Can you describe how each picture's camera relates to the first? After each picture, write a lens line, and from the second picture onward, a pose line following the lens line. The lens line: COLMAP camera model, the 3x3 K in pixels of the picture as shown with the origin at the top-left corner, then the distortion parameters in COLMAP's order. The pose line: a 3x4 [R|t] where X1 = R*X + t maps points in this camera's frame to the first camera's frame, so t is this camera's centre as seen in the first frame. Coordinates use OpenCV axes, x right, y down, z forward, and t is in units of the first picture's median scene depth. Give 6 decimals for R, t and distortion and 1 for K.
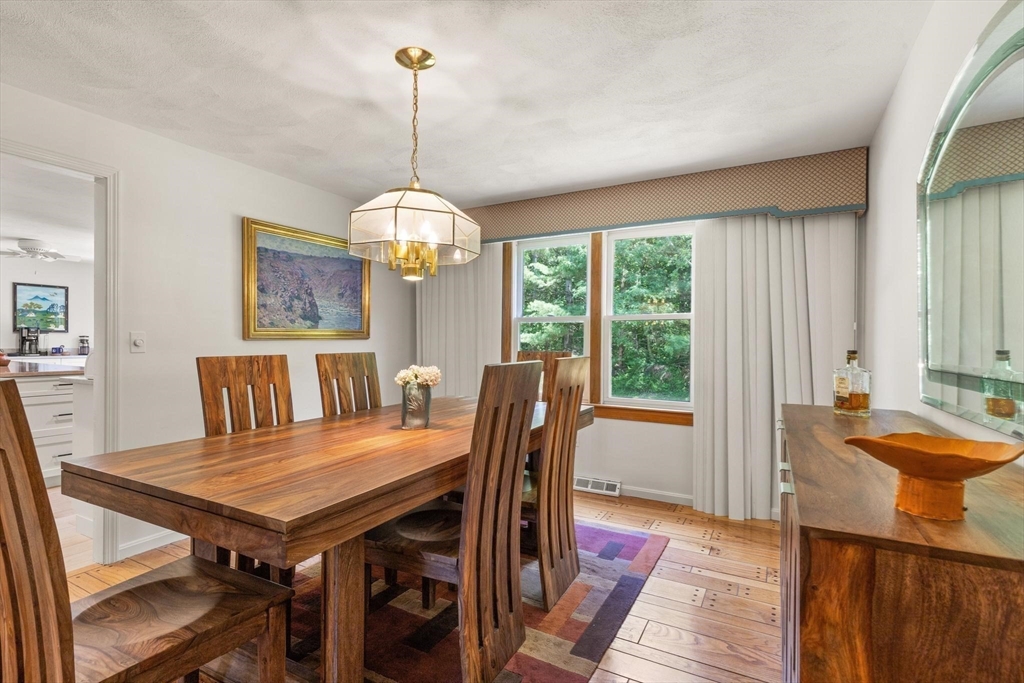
lens RADIAL K [[466.7, 0, 520.2], [0, 466.7, 342.4], [0, 0, 1]] dist [0.003491, 0.000138]
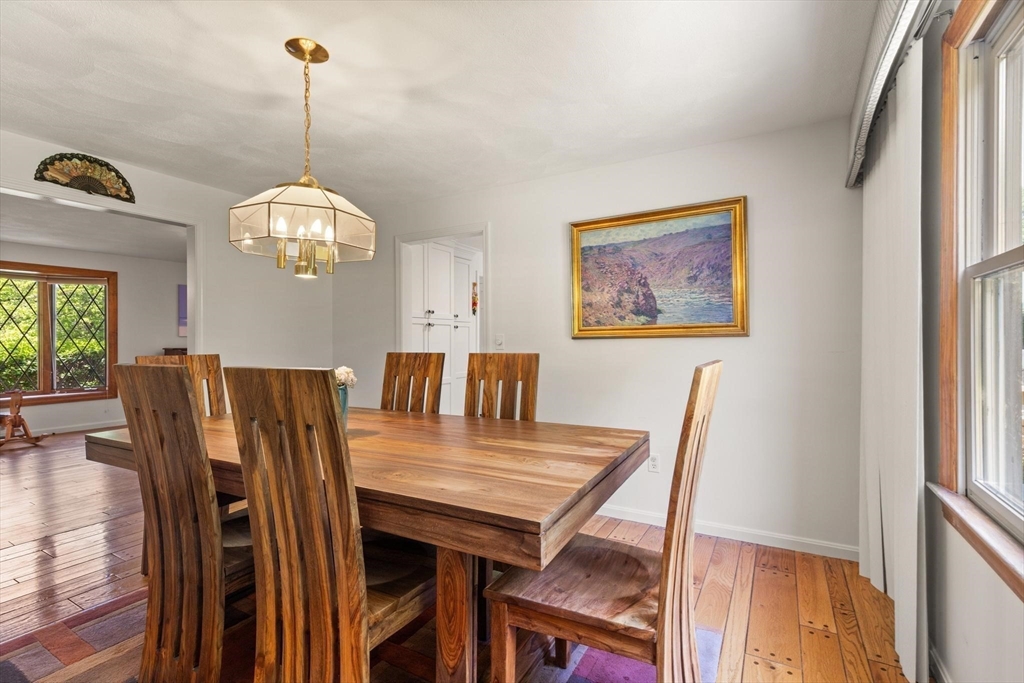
lens RADIAL K [[466.7, 0, 519.3], [0, 466.7, 341.8], [0, 0, 1]] dist [0.003491, 0.000138]
pose [[-0.002876, -0.004099, -0.999987, 0.422819], [0.002522, 0.999988, -0.004106, 0.003750], [0.999993, -0.002533, -0.002866, 0.820850]]
